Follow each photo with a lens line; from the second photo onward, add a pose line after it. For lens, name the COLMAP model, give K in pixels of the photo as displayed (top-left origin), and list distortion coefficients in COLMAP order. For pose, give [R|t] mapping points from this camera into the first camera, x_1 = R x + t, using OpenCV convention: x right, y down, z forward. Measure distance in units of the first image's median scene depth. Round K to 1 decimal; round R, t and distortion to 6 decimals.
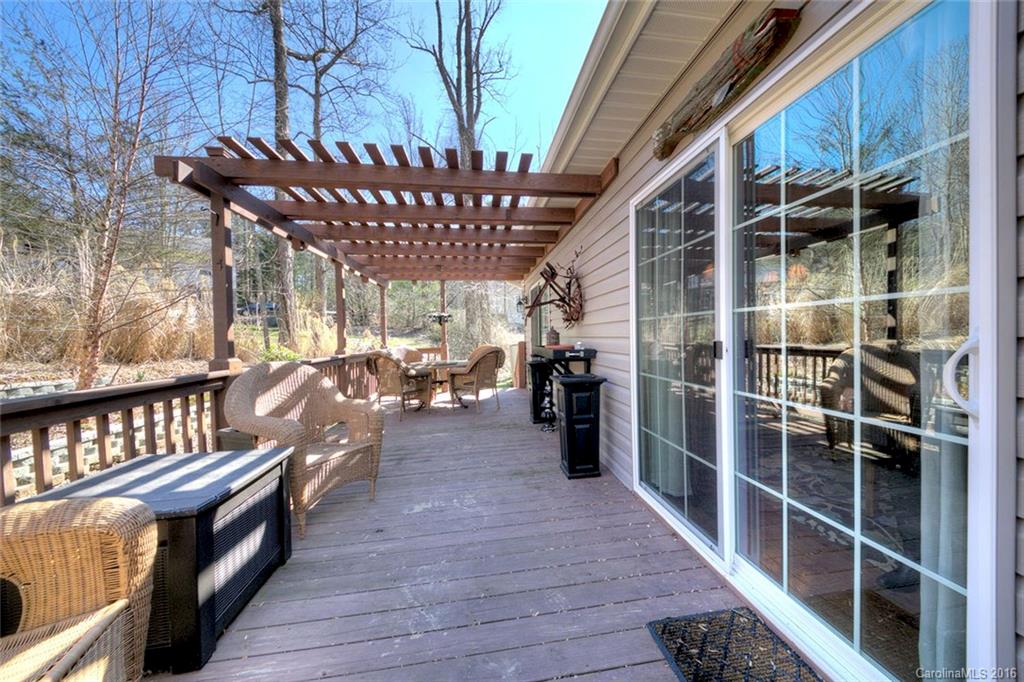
lens RADIAL K [[355.2, 0, 527.8], [0, 355.2, 338.0], [0, 0, 1]] dist [-0.007014, -0.000237]
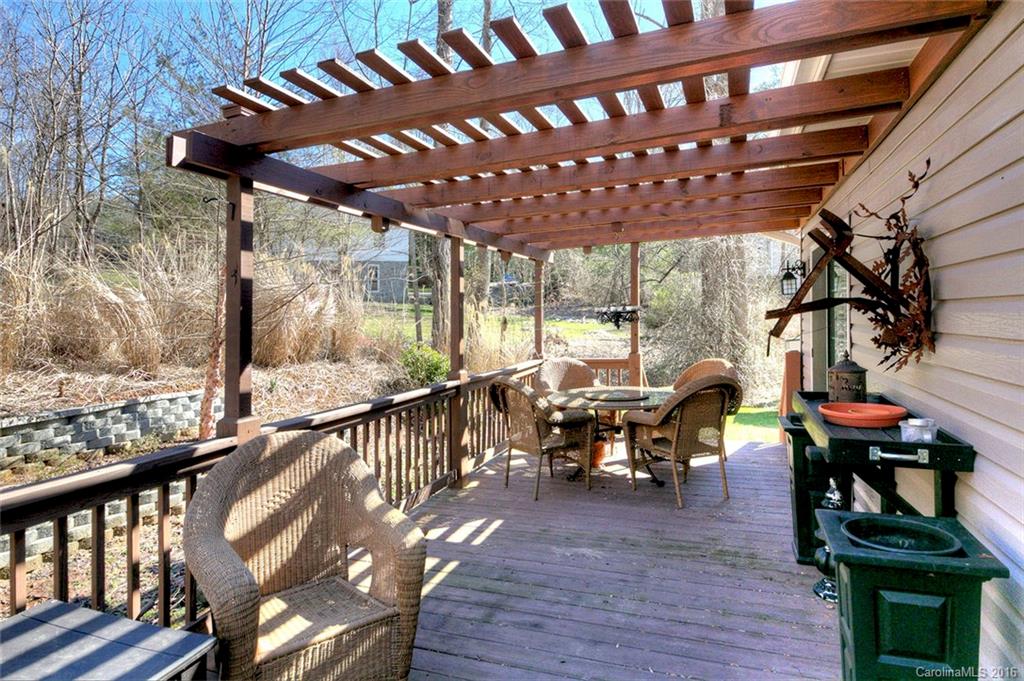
lens RADIAL K [[591.8, 0, 436.0], [0, 591.8, 340.1], [0, 0, 1]] dist [0.091128, -0.060751]
pose [[0.853300, 0.000087, -0.521420, 0.035913], [-0.004116, 0.999970, -0.006569, -0.049377], [0.521403, 0.007752, 0.853275, 0.132282]]
